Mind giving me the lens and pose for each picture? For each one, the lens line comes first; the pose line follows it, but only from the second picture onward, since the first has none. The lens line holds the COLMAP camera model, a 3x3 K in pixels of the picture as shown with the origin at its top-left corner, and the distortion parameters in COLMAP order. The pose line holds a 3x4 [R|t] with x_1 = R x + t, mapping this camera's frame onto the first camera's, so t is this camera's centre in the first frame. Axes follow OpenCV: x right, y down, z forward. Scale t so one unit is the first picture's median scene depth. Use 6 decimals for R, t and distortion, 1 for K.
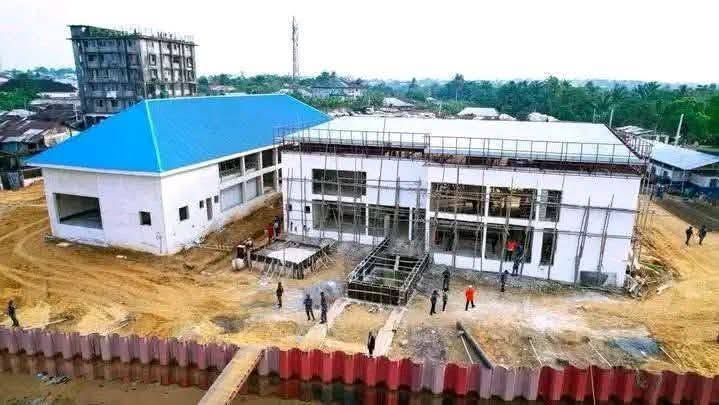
lens RADIAL K [[467.8, 0, 360.2], [0, 467.8, 212.2], [0, 0, 1]] dist [-0.001047, 0.002825]
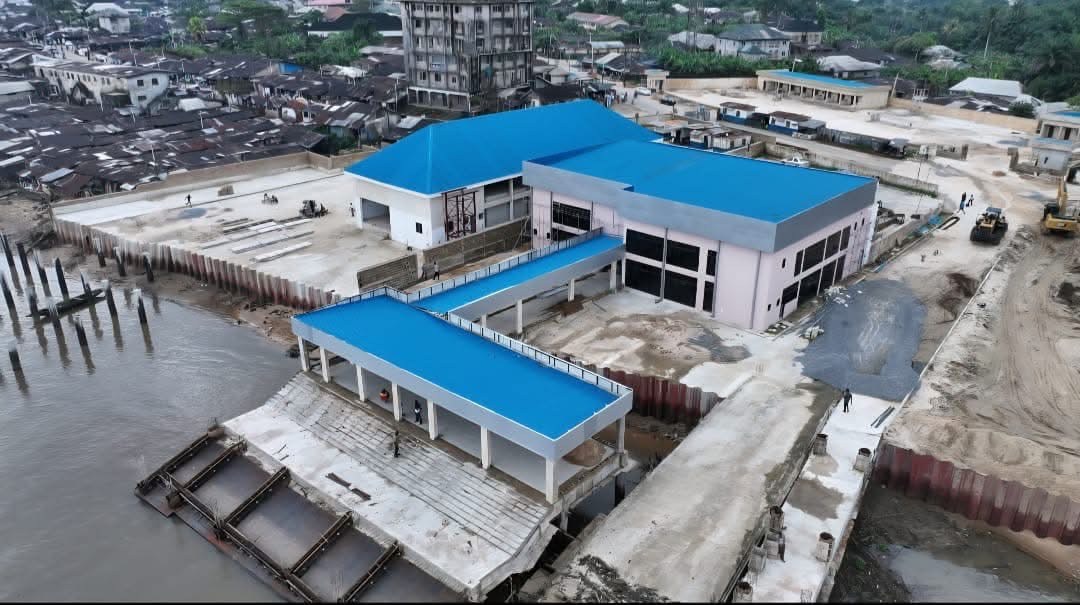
lens RADIAL K [[771.4, 0, 540.0], [0, 771.4, 302.5], [0, 0, 1]] dist [0.183165, 0.001093]
pose [[0.919814, 0.159482, -0.358479, 0.269105], [-0.113422, 0.982735, 0.146176, -0.056093], [0.375603, -0.093796, 0.922022, -0.359163]]
